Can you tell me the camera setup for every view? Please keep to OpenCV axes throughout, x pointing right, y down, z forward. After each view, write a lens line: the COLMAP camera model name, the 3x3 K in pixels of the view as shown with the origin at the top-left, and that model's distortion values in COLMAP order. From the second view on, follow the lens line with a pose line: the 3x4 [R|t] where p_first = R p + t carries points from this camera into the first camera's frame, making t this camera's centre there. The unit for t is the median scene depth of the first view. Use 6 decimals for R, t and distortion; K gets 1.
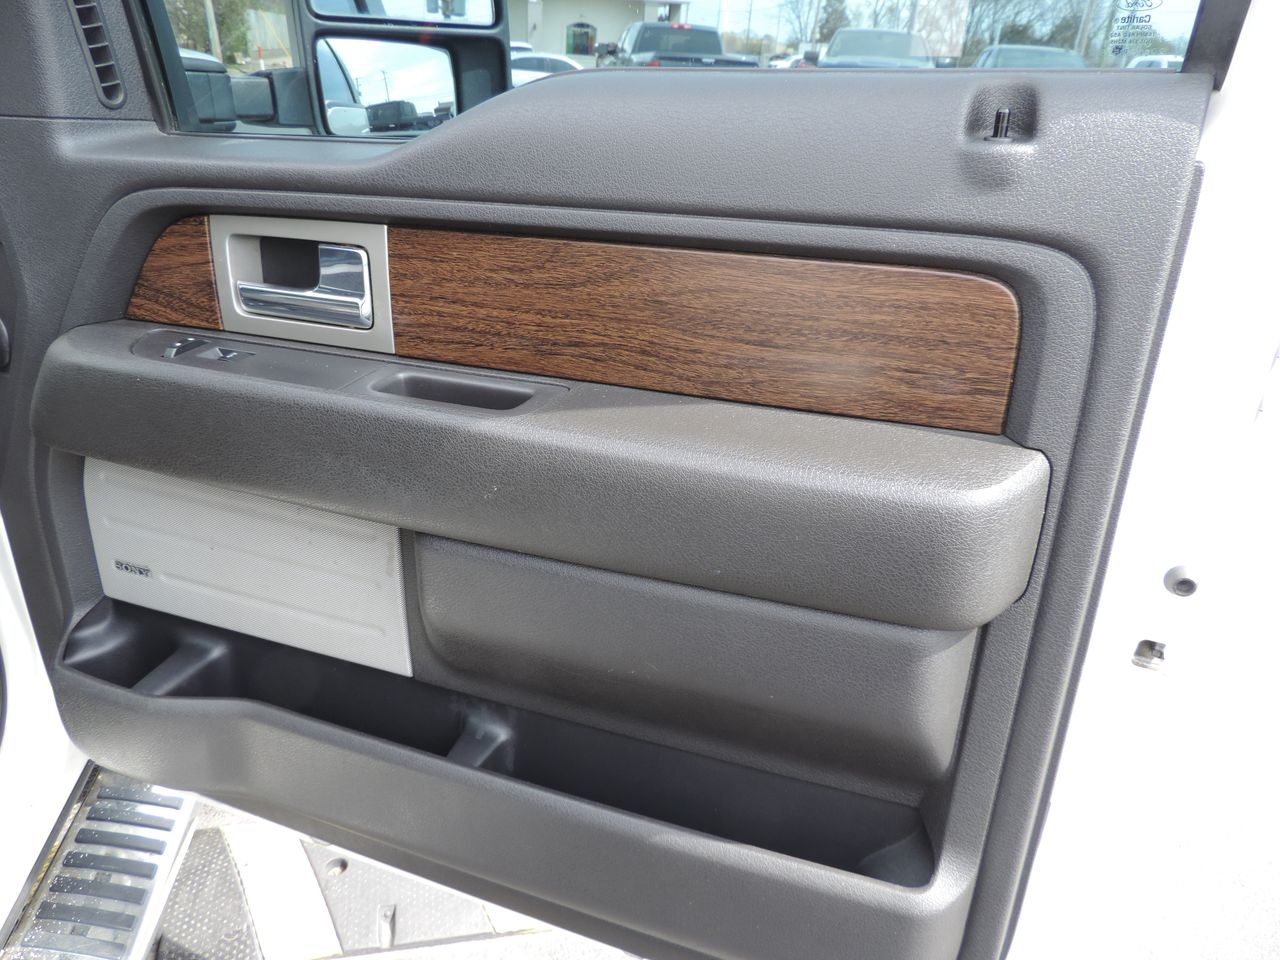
lens RADIAL K [[909.3, 0, 640.0], [0, 909.3, 480.0], [0, 0, 1]] dist [-0.016831, -0.004945]
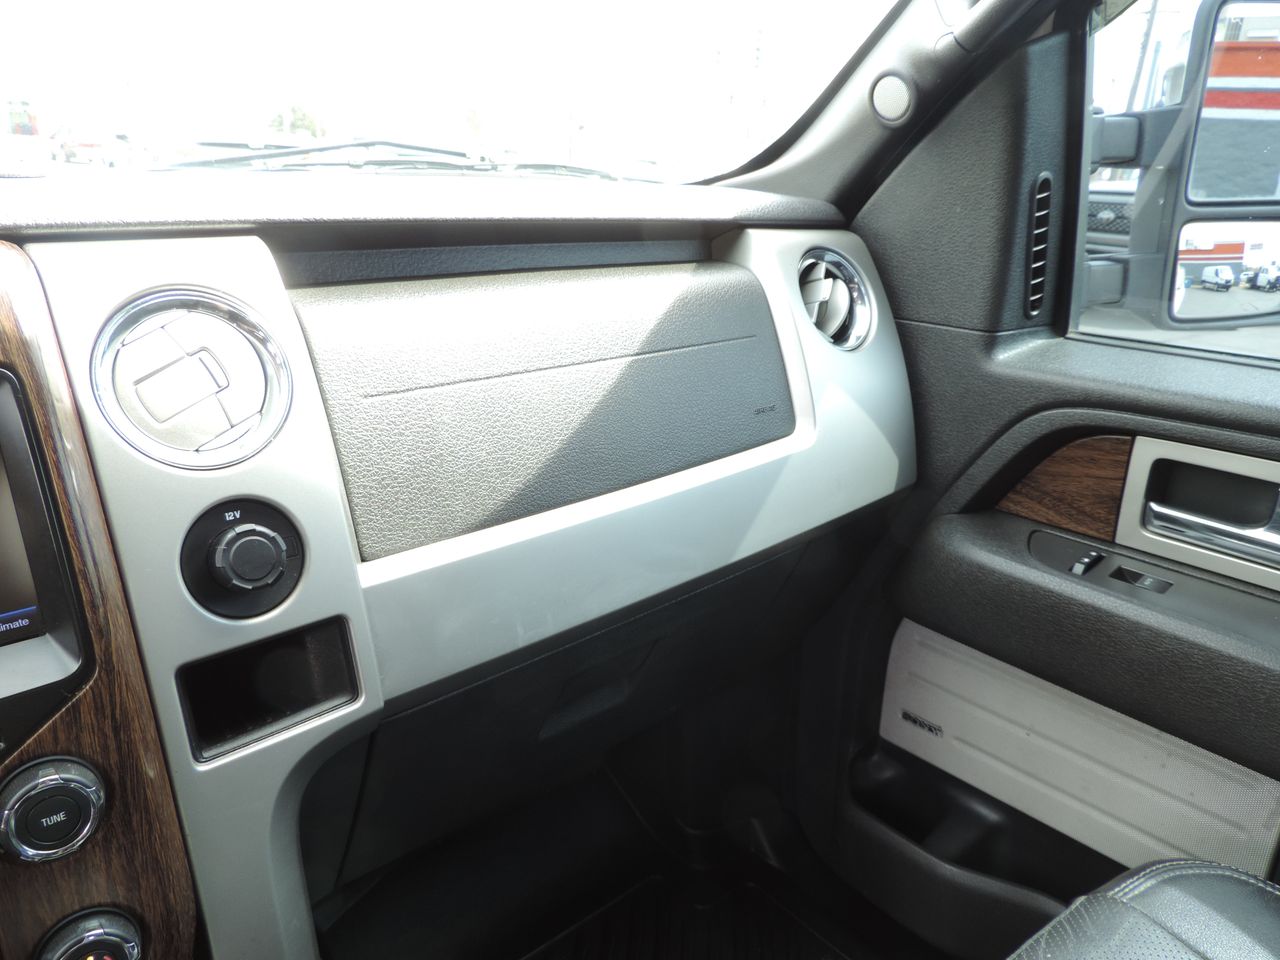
lens RADIAL K [[909.3, 0, 640.0], [0, 909.3, 480.0], [0, 0, 1]] dist [-0.016831, -0.004945]
pose [[0.879688, 0.121481, -0.459773, -0.477931], [-0.140860, 0.989998, -0.007932, -0.154548], [0.454210, 0.071742, 0.888001, -0.131045]]
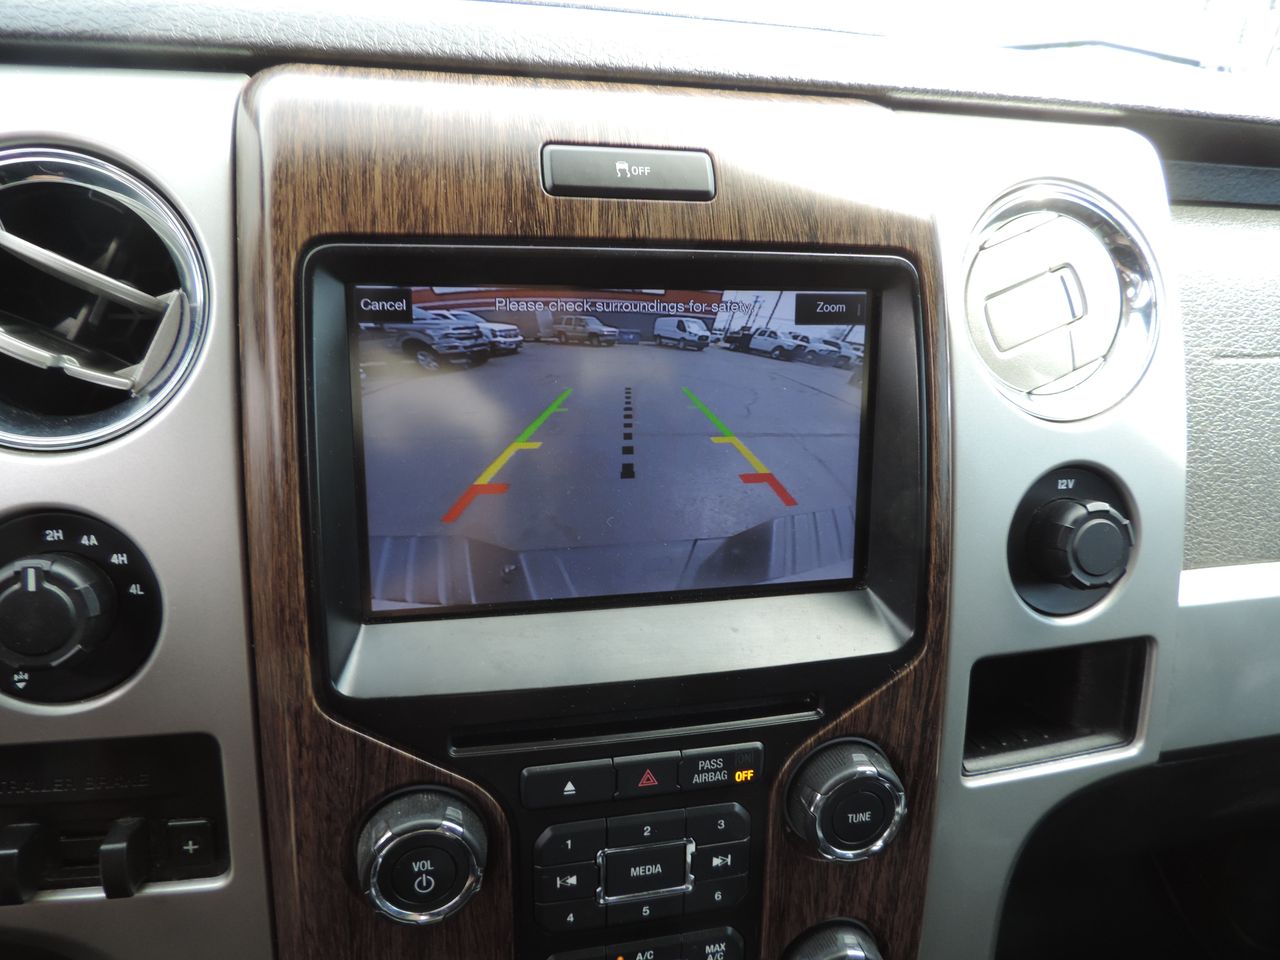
lens RADIAL K [[909.3, 0, 640.0], [0, 909.3, 480.0], [0, 0, 1]] dist [-0.016831, -0.004945]
pose [[0.568685, 0.312165, -0.761020, -0.795654], [-0.315399, 0.937227, 0.148756, -0.093140], [0.759685, 0.155430, 0.631443, -0.187136]]
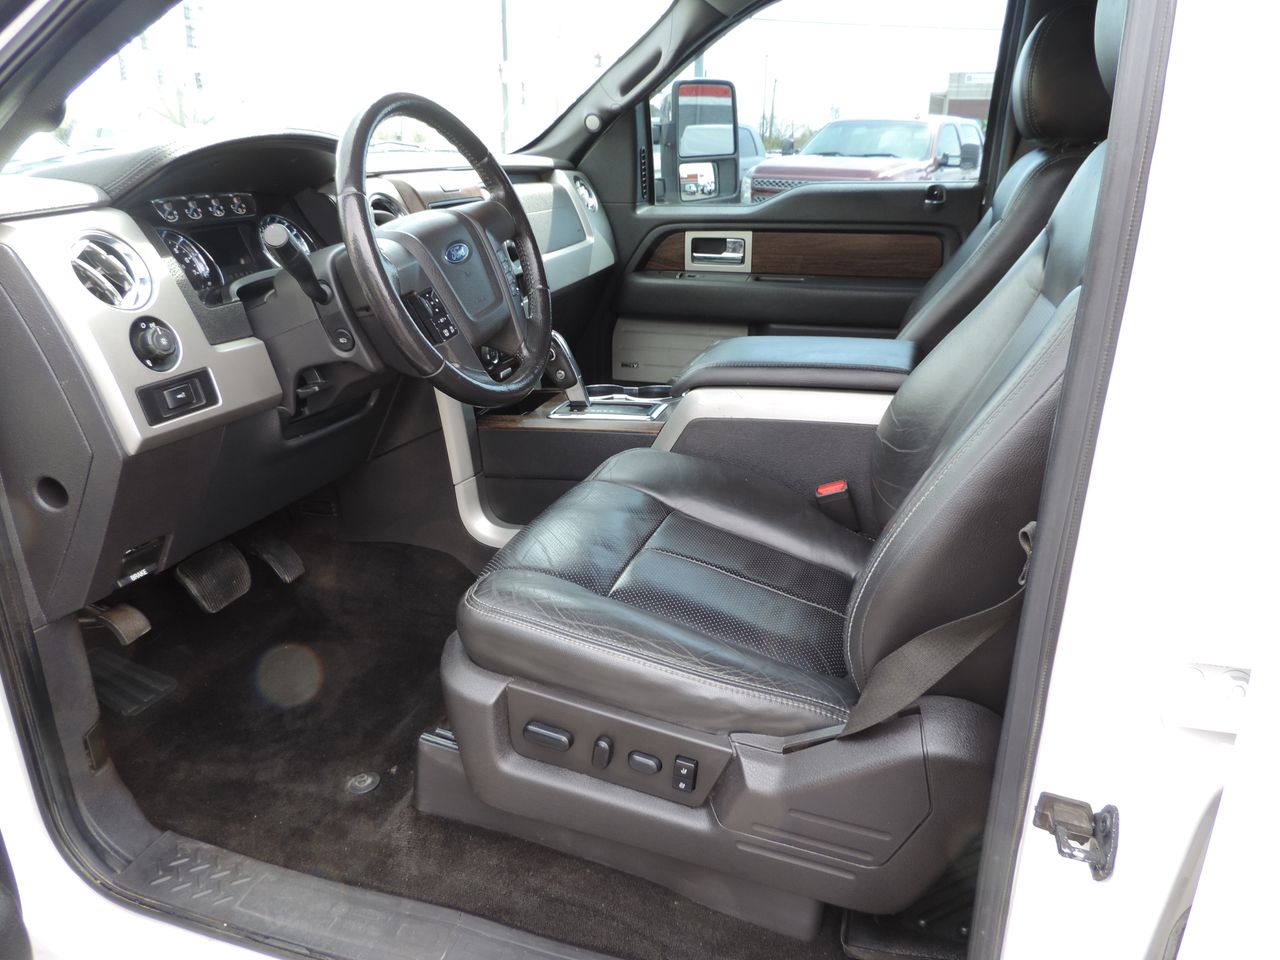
lens RADIAL K [[909.3, 0, 640.0], [0, 909.3, 480.0], [0, 0, 1]] dist [-0.016831, -0.004945]
pose [[0.996939, -0.070487, 0.033841, -0.770038], [0.070933, 0.997407, -0.012164, 0.557474], [-0.032896, 0.014527, 0.999353, -2.006014]]
